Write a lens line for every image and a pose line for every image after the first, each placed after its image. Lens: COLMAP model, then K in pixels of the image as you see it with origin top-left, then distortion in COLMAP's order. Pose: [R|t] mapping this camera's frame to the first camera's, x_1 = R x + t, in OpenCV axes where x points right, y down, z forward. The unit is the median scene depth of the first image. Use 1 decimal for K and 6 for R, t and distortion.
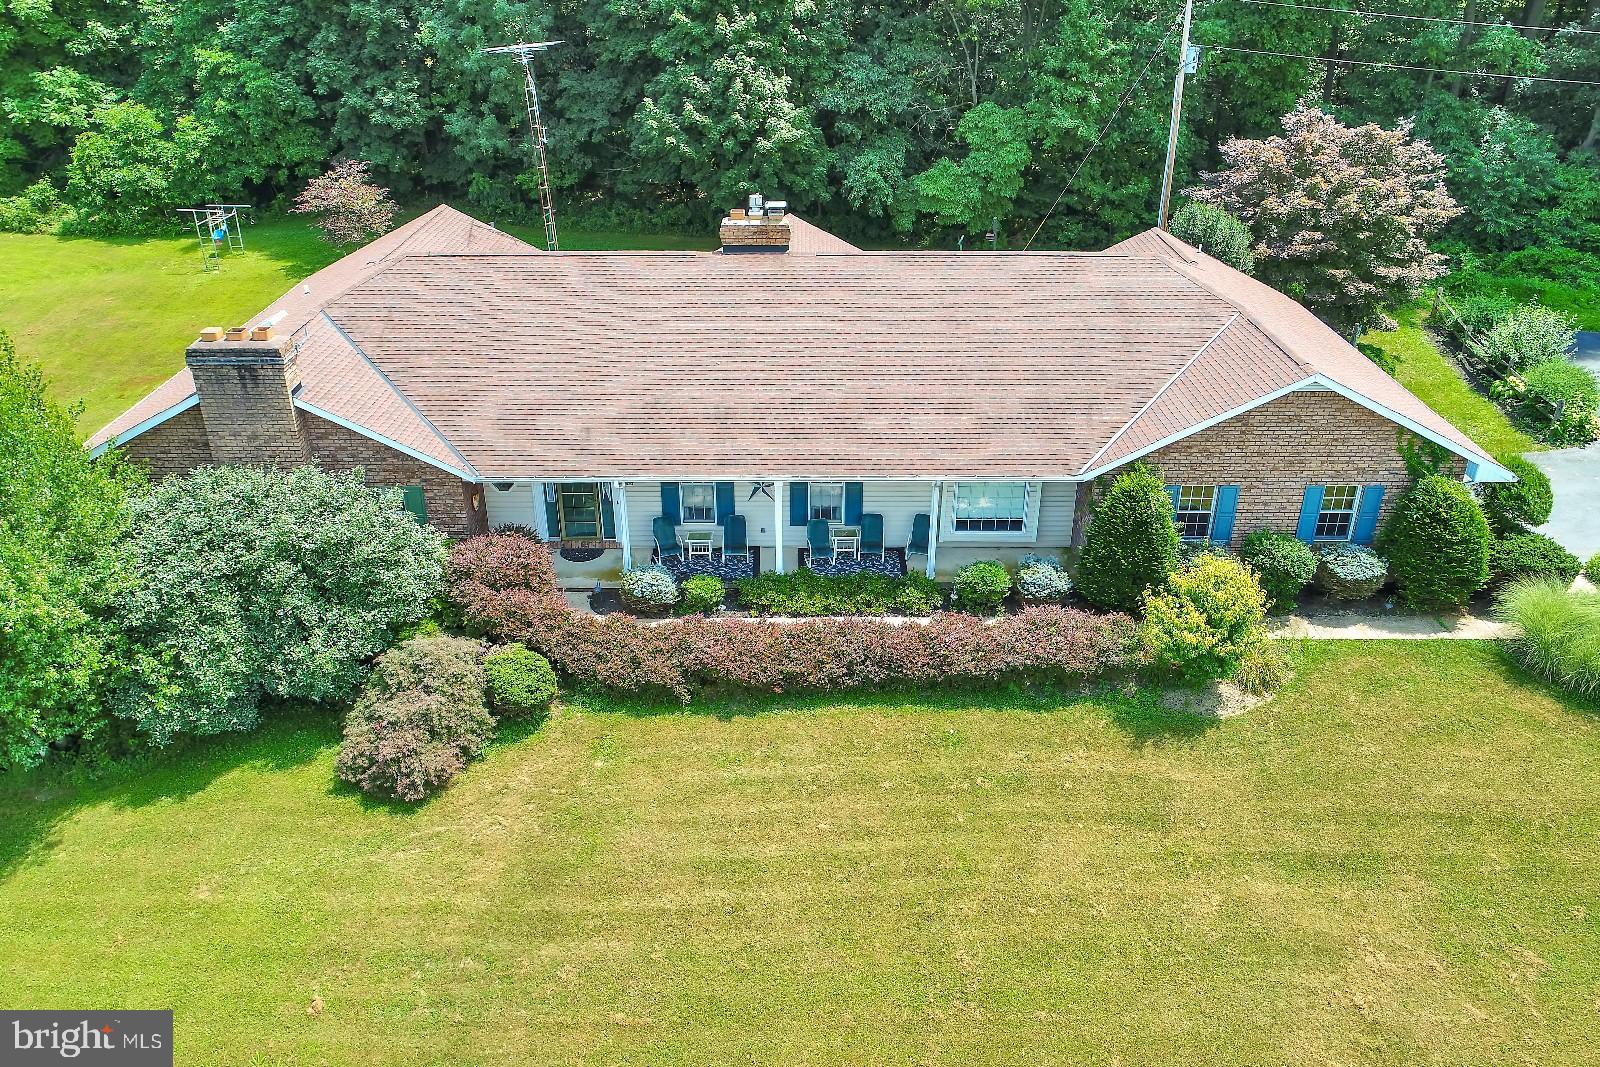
lens RADIAL K [[1228.2, 0, 800.0], [0, 1228.2, 533.5], [0, 0, 1]] dist [0.003467, 0.003705]
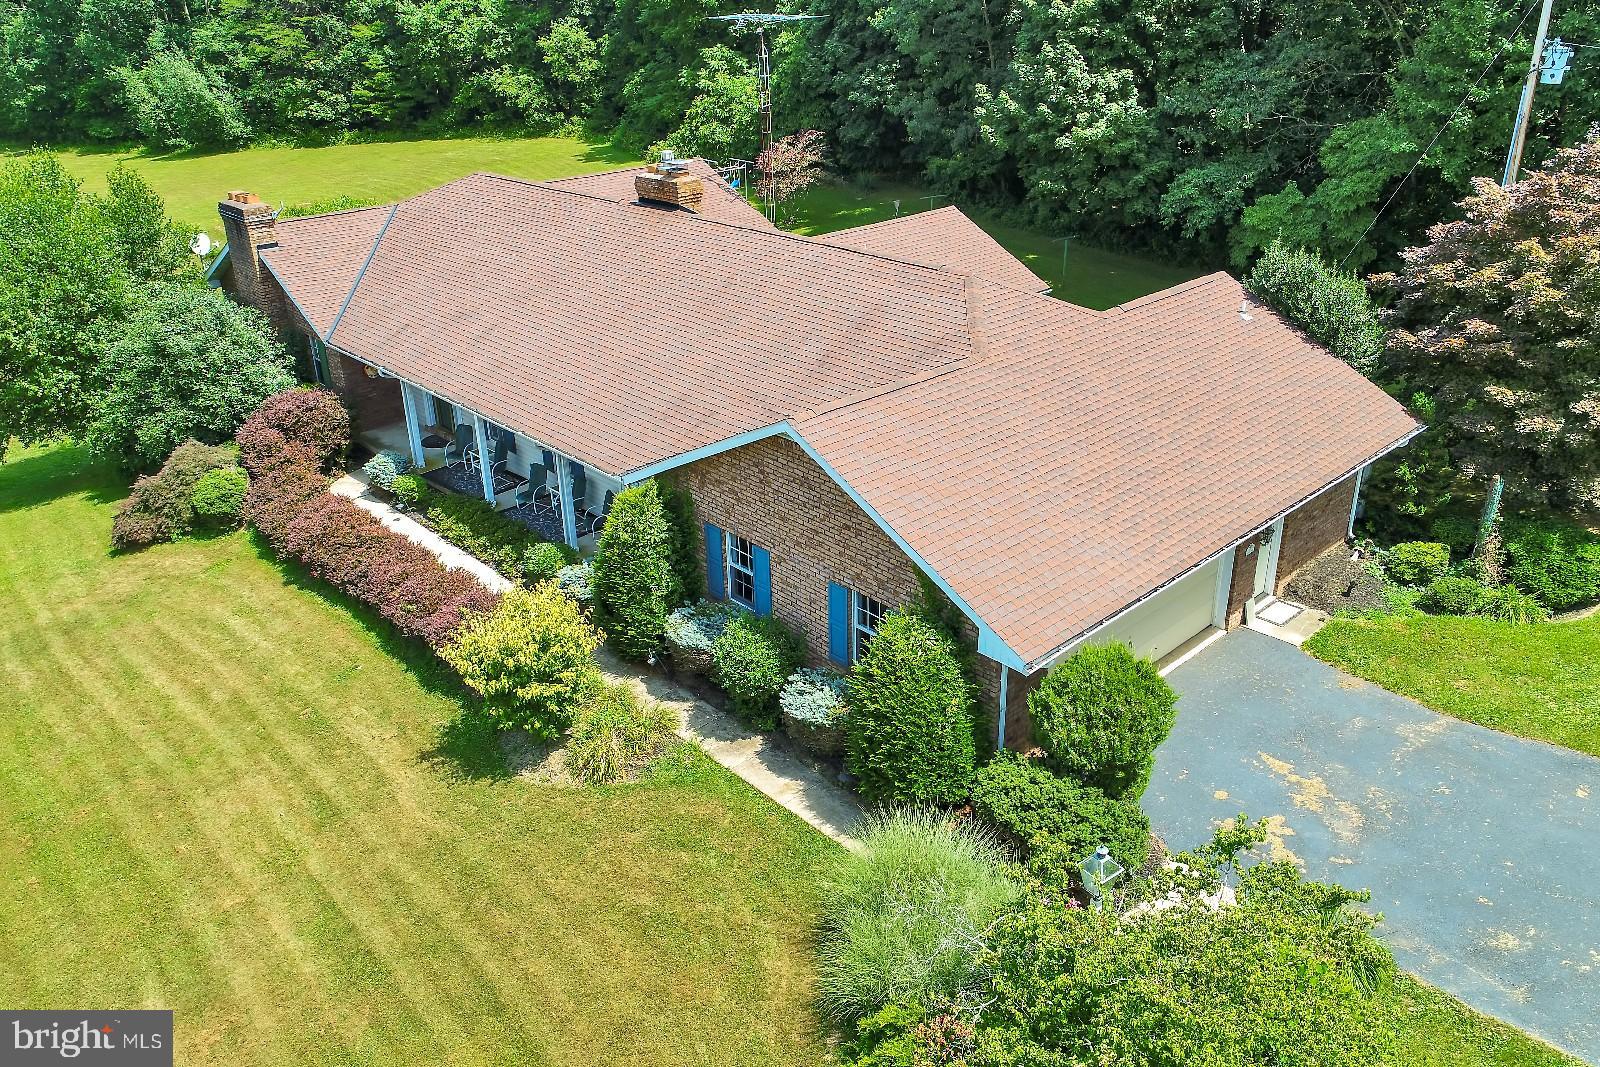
lens RADIAL K [[1212.3, 0, 798.0], [0, 1212.3, 479.5], [0, 0, 1]] dist [0.004505, 0.000917]
pose [[0.687148, 0.275541, -0.672239, 0.613924], [-0.312862, 0.947326, 0.068495, -0.099139], [0.655702, 0.163252, 0.737159, 0.311345]]
